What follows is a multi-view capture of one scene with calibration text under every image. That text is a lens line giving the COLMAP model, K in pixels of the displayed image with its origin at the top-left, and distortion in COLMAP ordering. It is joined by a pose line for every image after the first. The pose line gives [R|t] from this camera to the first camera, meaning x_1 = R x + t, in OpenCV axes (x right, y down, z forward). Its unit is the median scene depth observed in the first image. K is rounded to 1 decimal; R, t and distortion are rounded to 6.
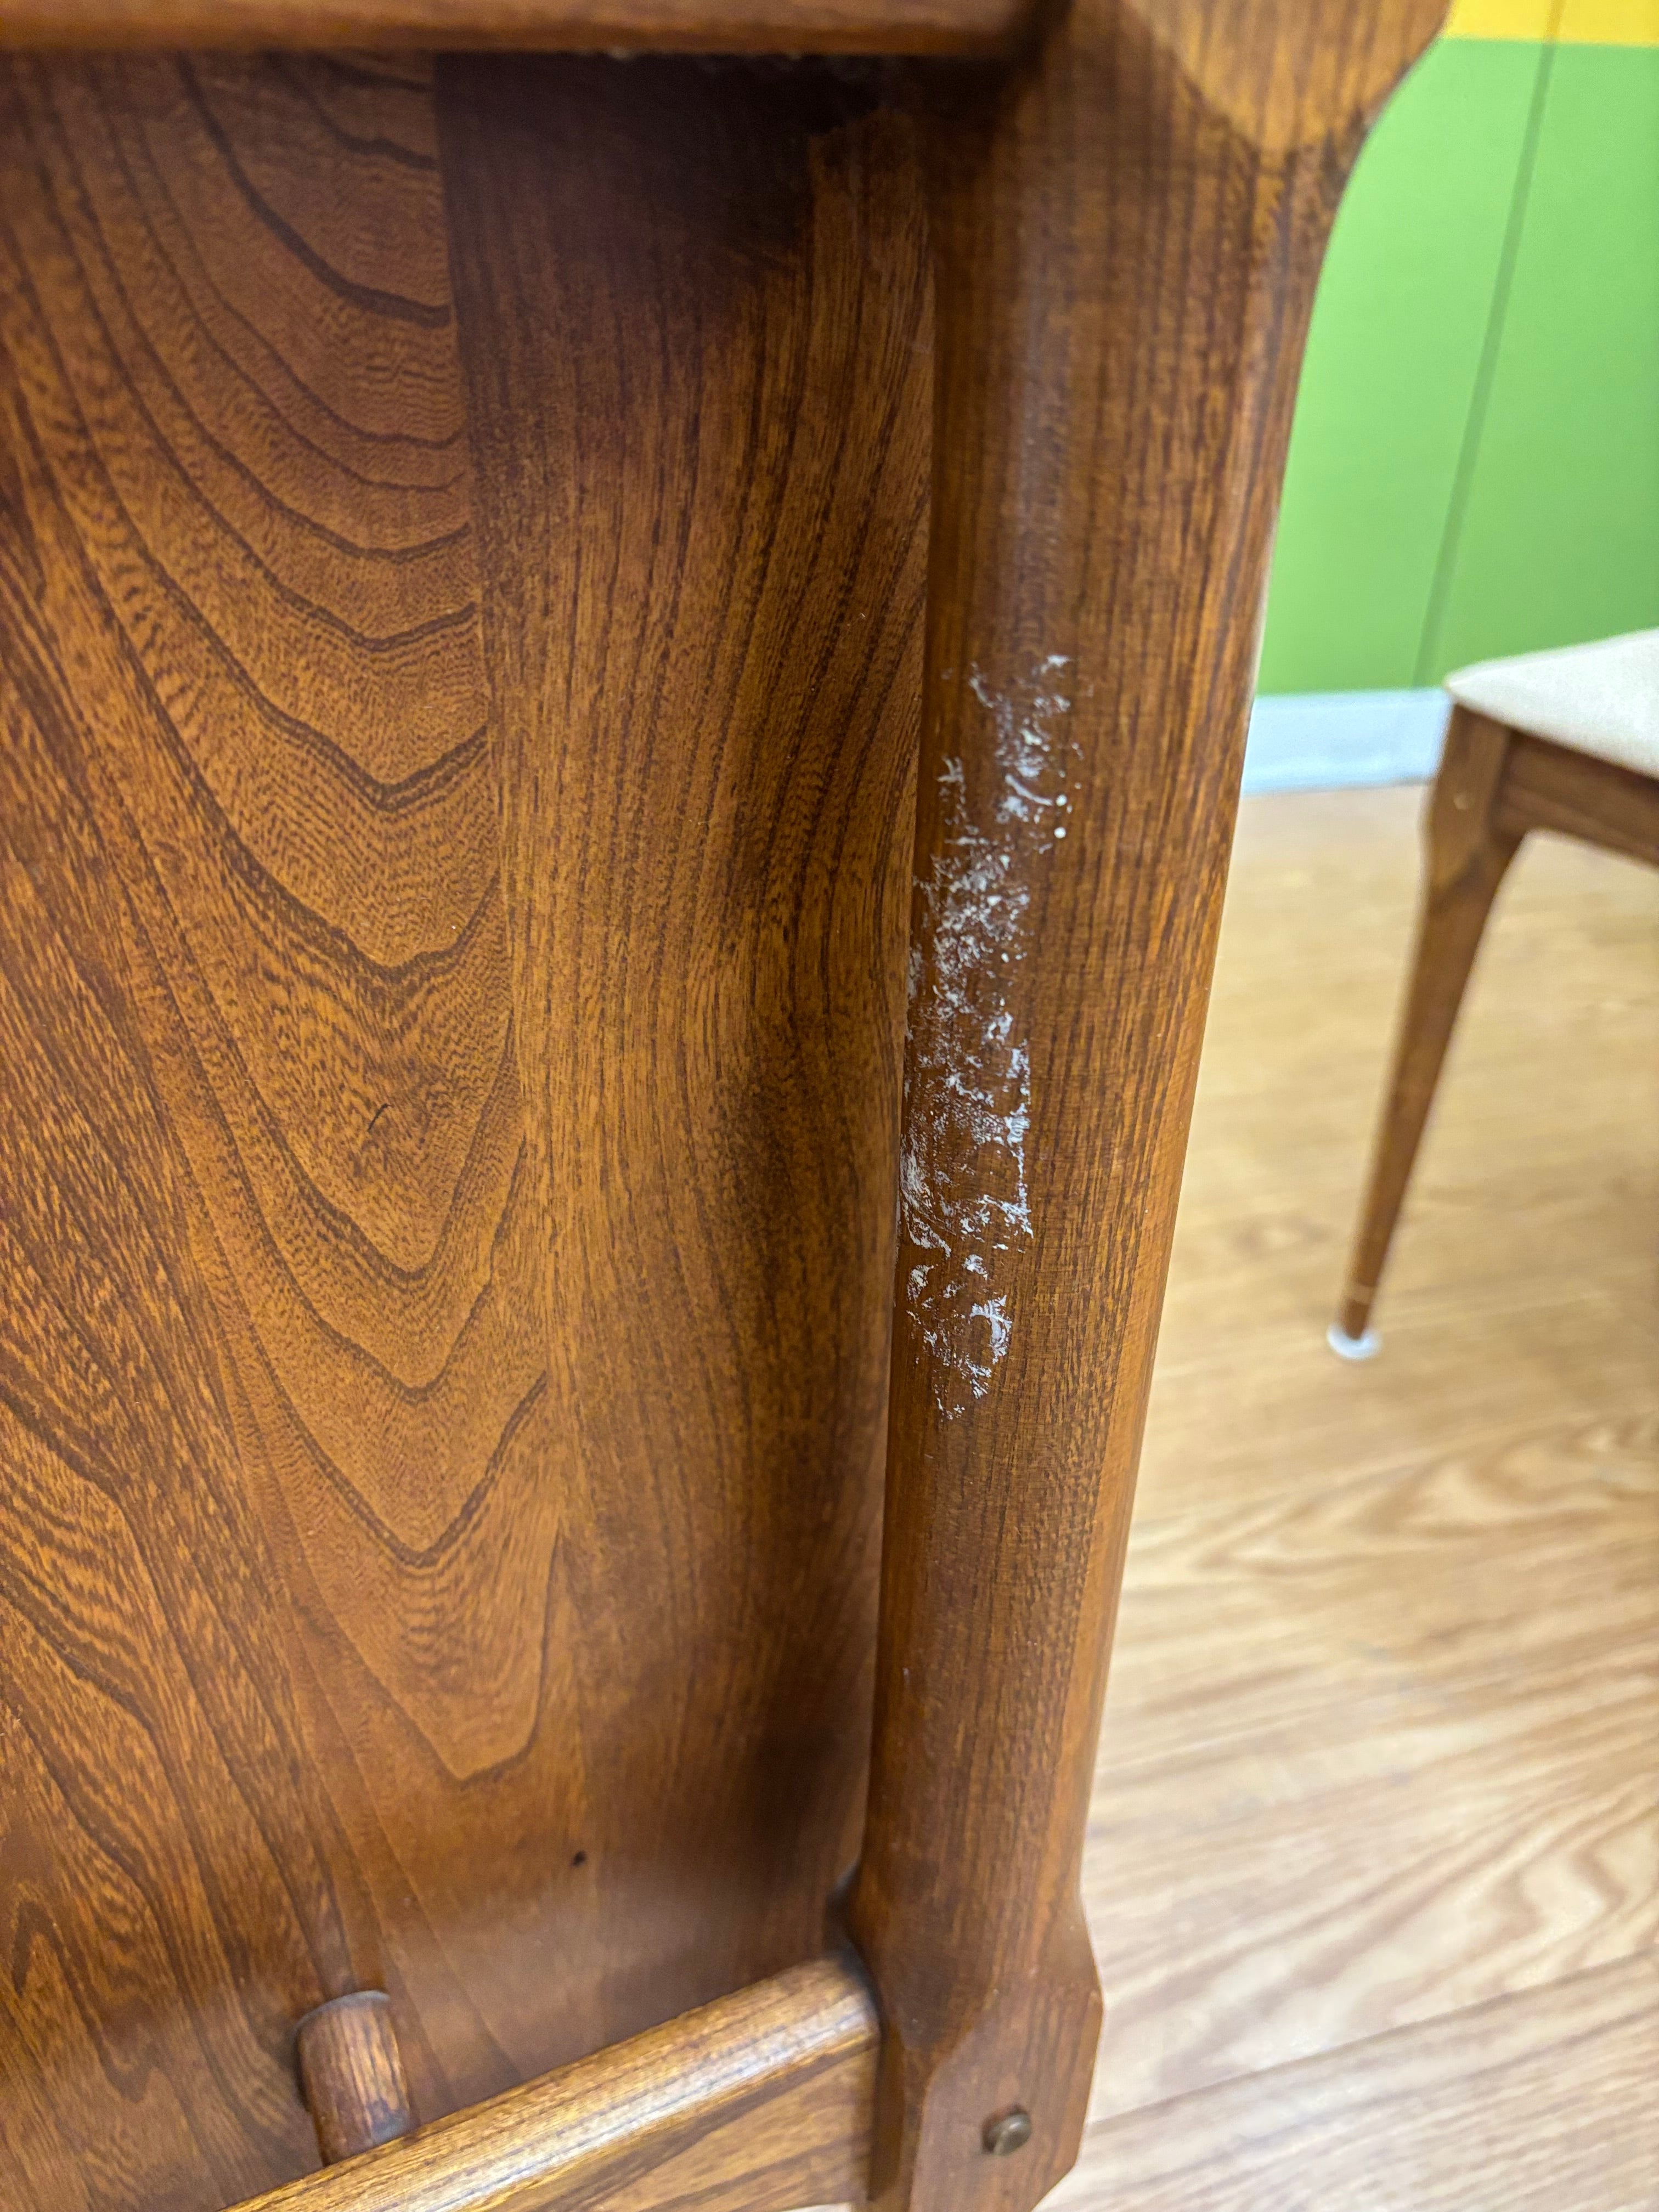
lens RADIAL K [[1683.7, 0, 841.4], [0, 1683.7, 1138.8], [0, 0, 1]] dist [0.033453, -0.035598]
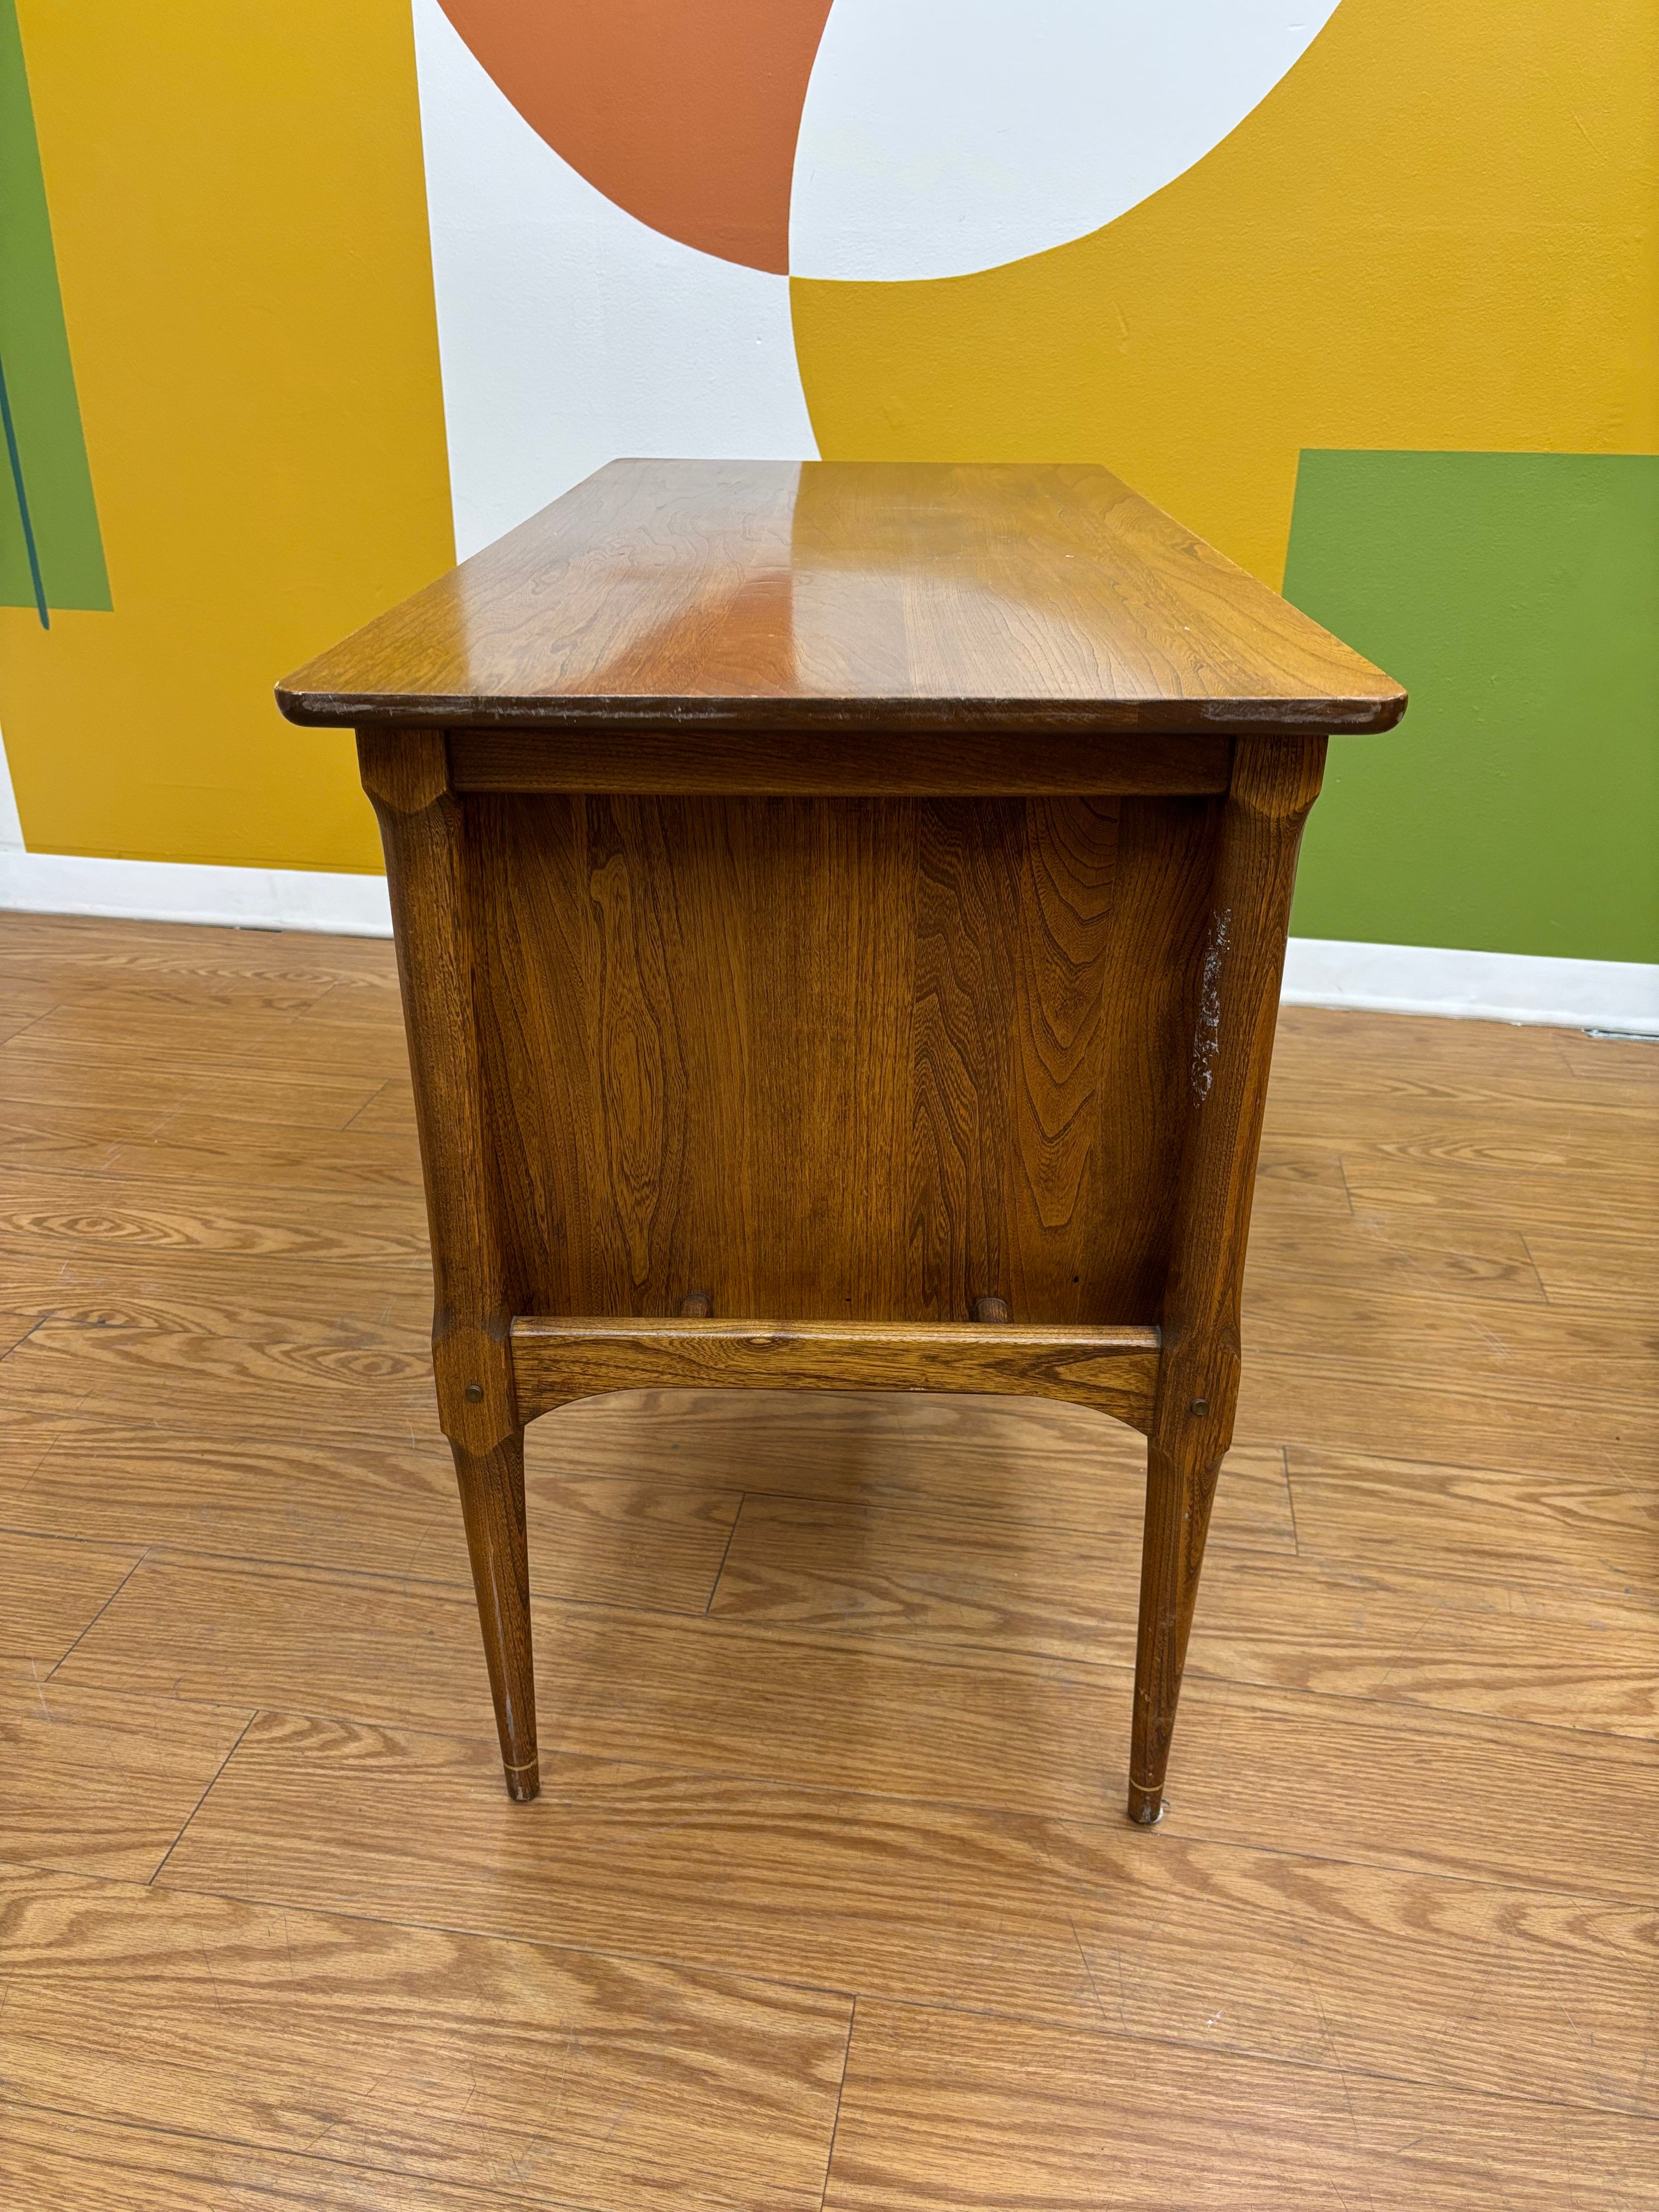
lens RADIAL K [[1683.7, 0, 818.1], [0, 1683.7, 1136.3], [0, 0, 1]] dist [0.033453, -0.035598]
pose [[0.890986, 0.182363, -0.415798, 0.666033], [-0.223714, 0.973238, -0.052534, 0.463872], [0.395090, 0.139827, 0.907939, -2.026252]]
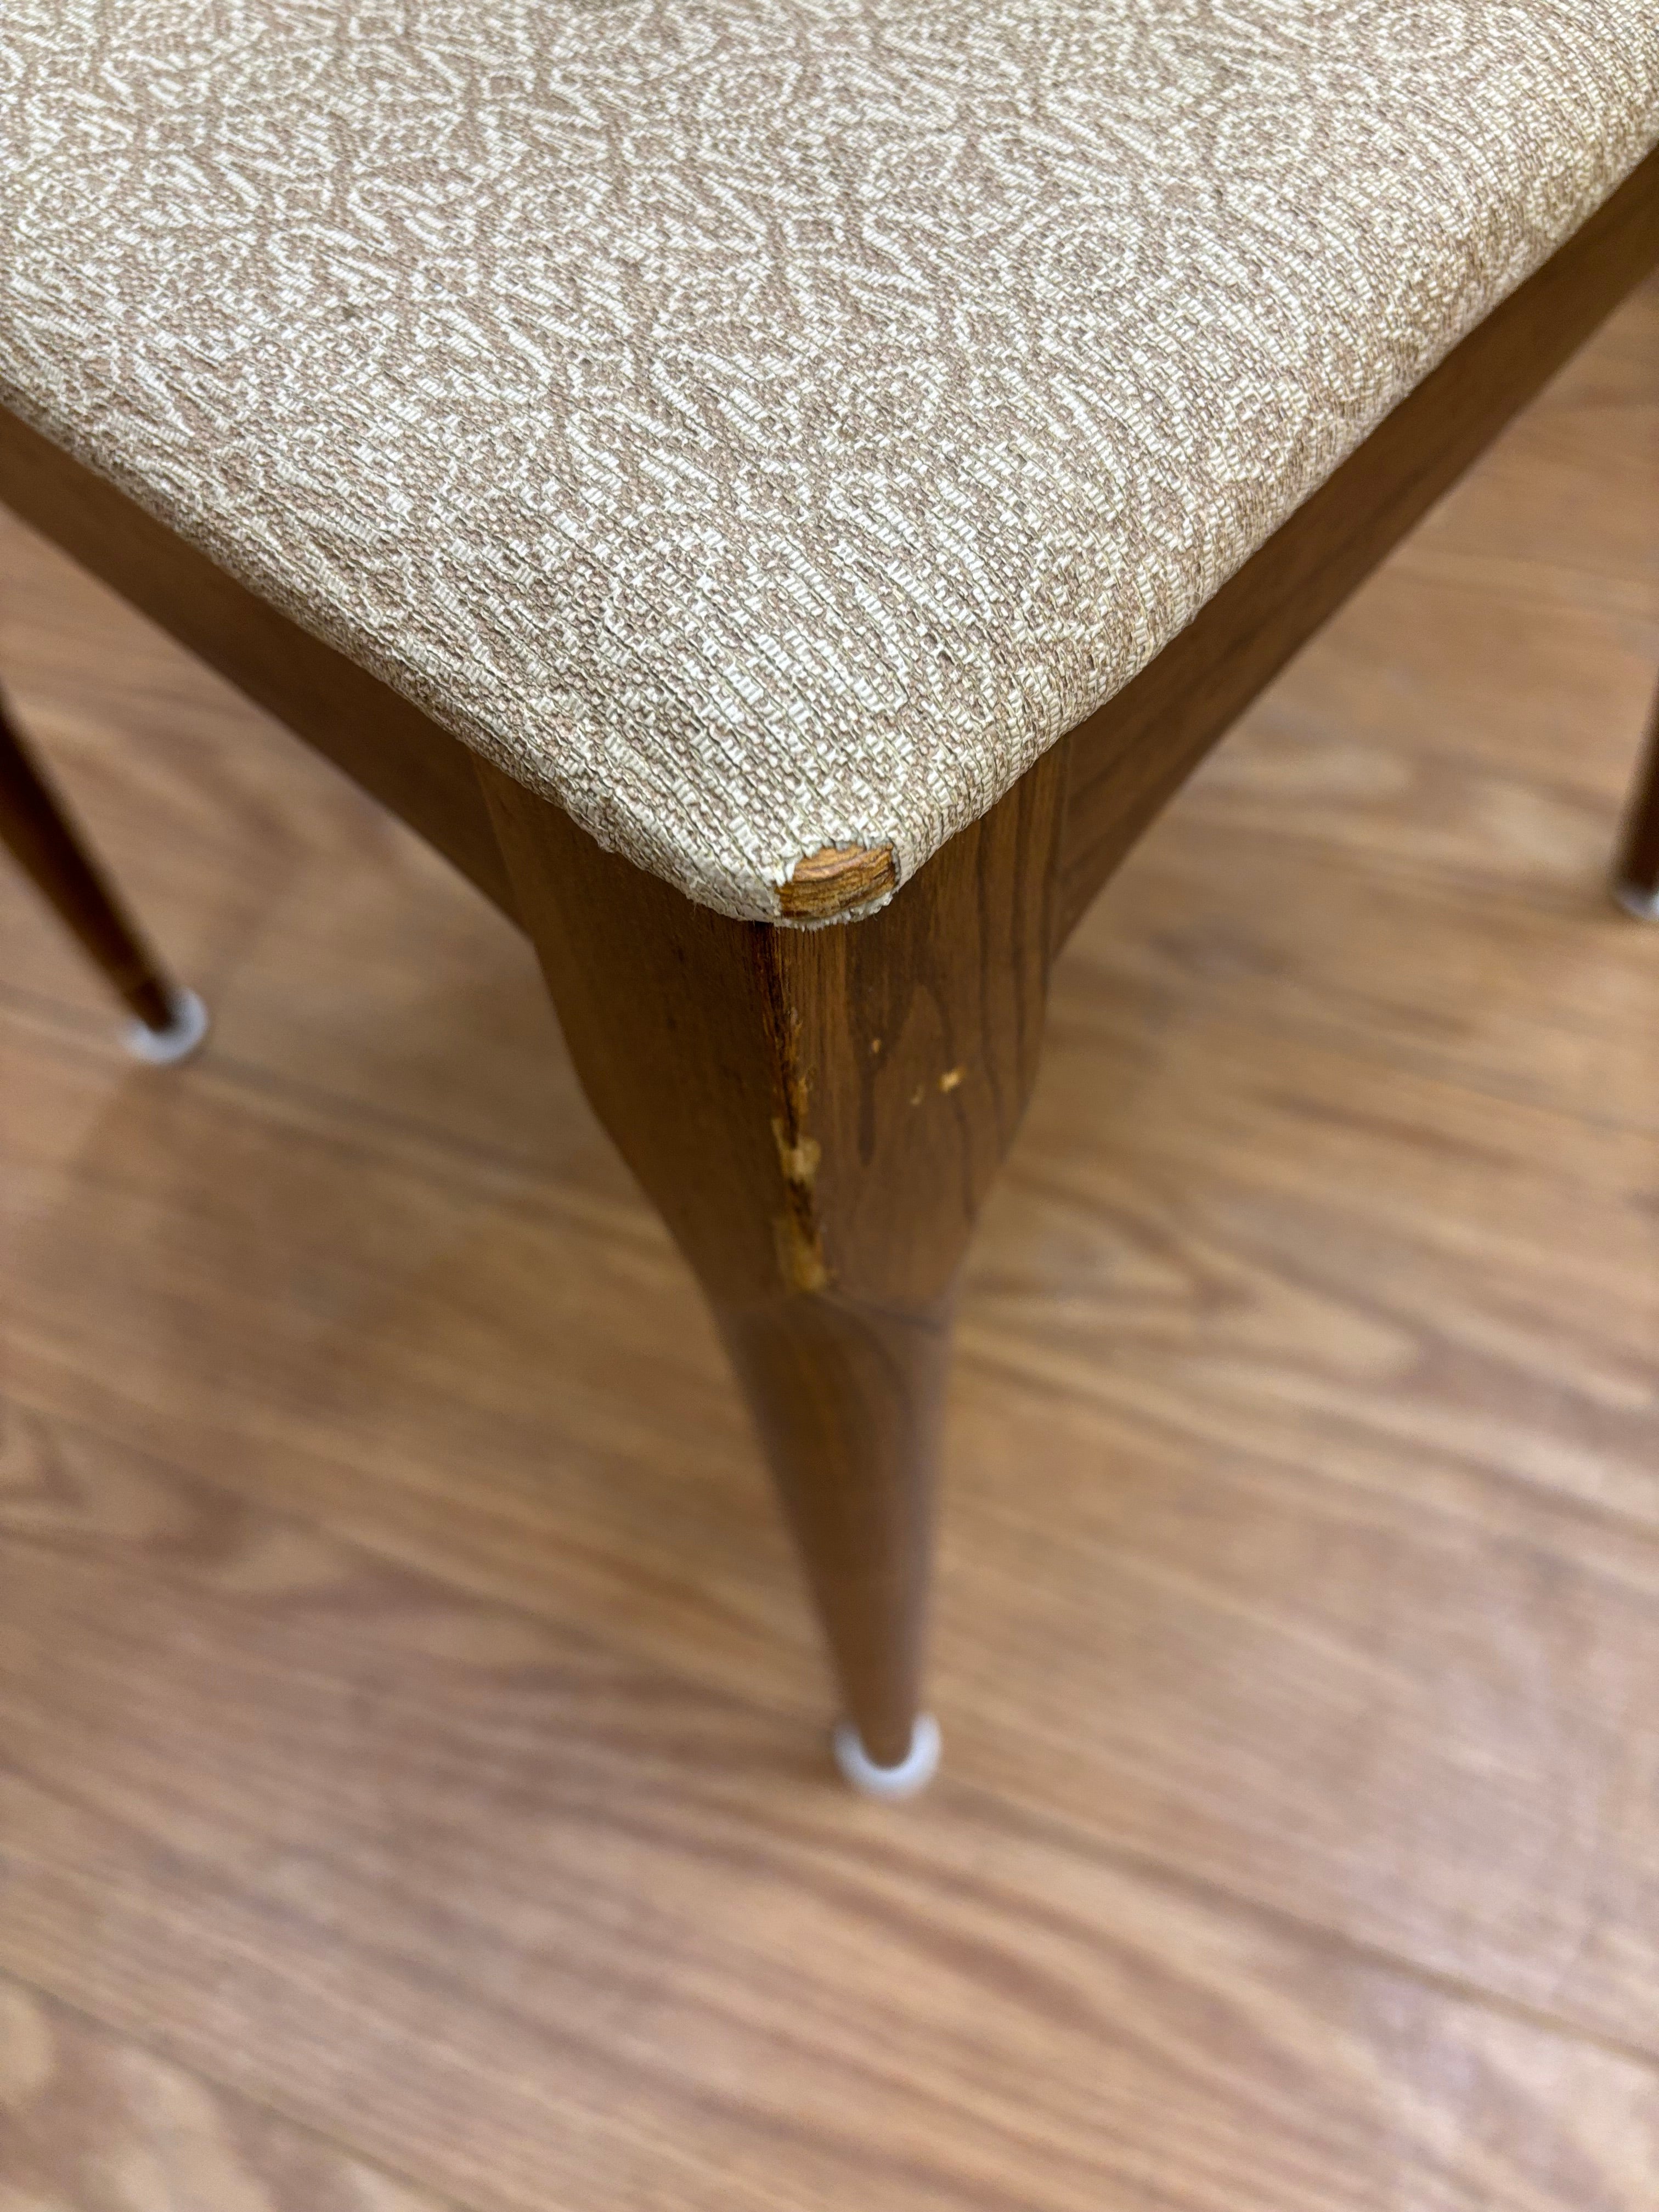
lens RADIAL K [[1753.1, 0, 816.9], [0, 1753.1, 1102.8], [0, 0, 1]] dist [-0.022892, -0.006119]
pose [[0.767358, 0.488561, -0.415295, -0.280540], [-0.256470, 0.827454, 0.499542, 0.324039], [0.587695, -0.276817, 0.760255, 0.347652]]
